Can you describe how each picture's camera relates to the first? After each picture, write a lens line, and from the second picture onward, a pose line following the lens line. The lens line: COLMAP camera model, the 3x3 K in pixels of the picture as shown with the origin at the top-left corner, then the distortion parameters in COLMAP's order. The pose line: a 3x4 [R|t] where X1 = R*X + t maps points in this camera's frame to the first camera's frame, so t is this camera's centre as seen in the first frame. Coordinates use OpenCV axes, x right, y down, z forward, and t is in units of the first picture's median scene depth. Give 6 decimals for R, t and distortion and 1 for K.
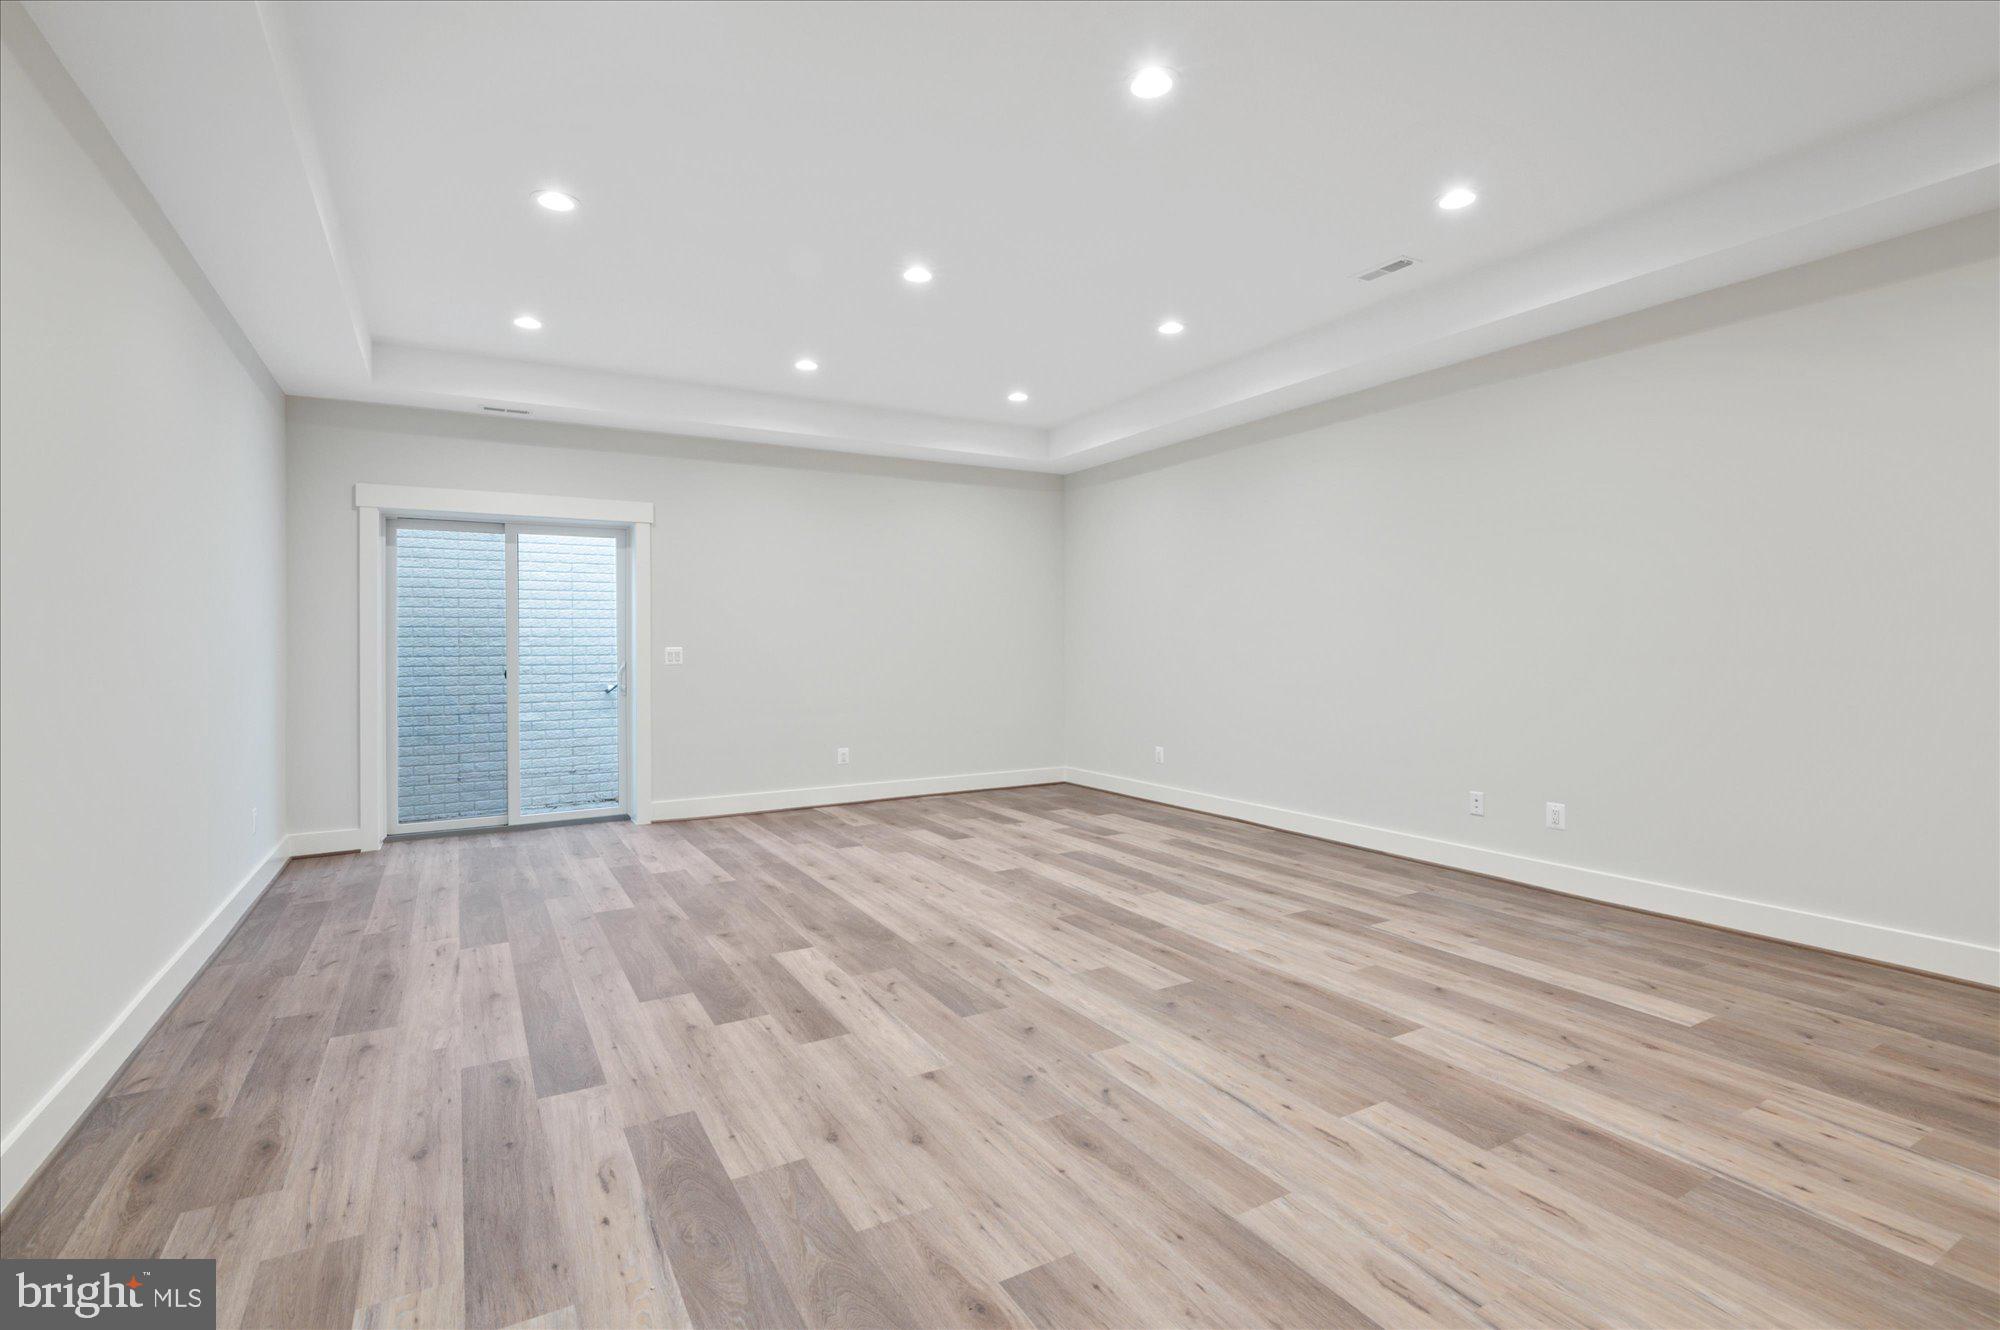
lens RADIAL K [[925.1, 0, 1000.0], [0, 925.1, 665.0], [0, 0, 1]] dist [0.008827, -0.006273]
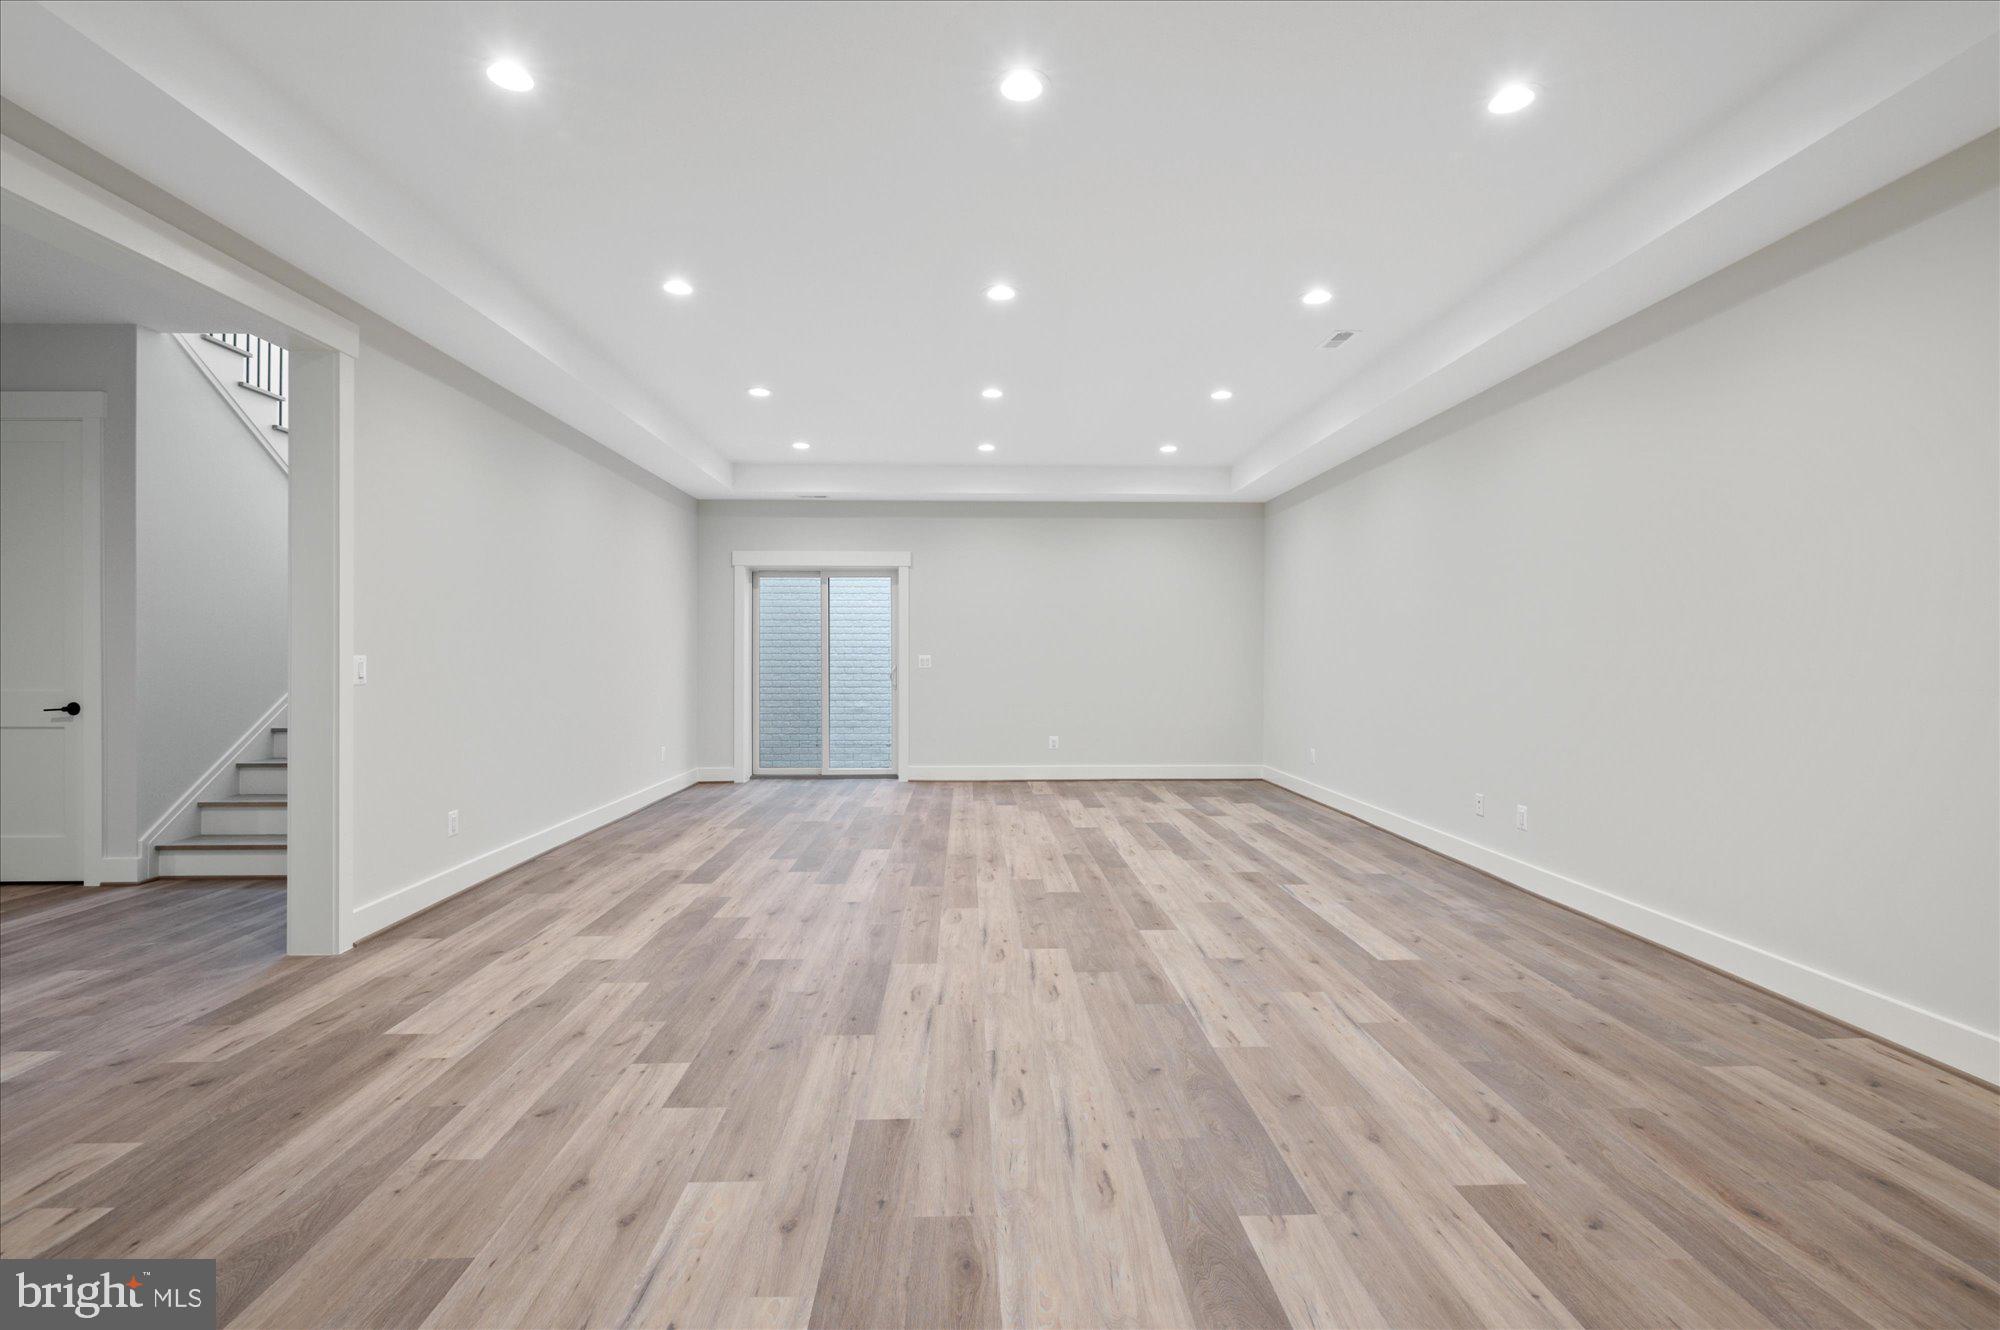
lens RADIAL K [[925.1, 0, 1000.0], [0, 925.1, 665.0], [0, 0, 1]] dist [0.008827, -0.006273]
pose [[0.881936, 0.011698, -0.471225, 0.460360], [-0.016856, 0.999835, -0.006726, 0.003539], [0.471068, 0.013874, 0.881988, -0.187585]]
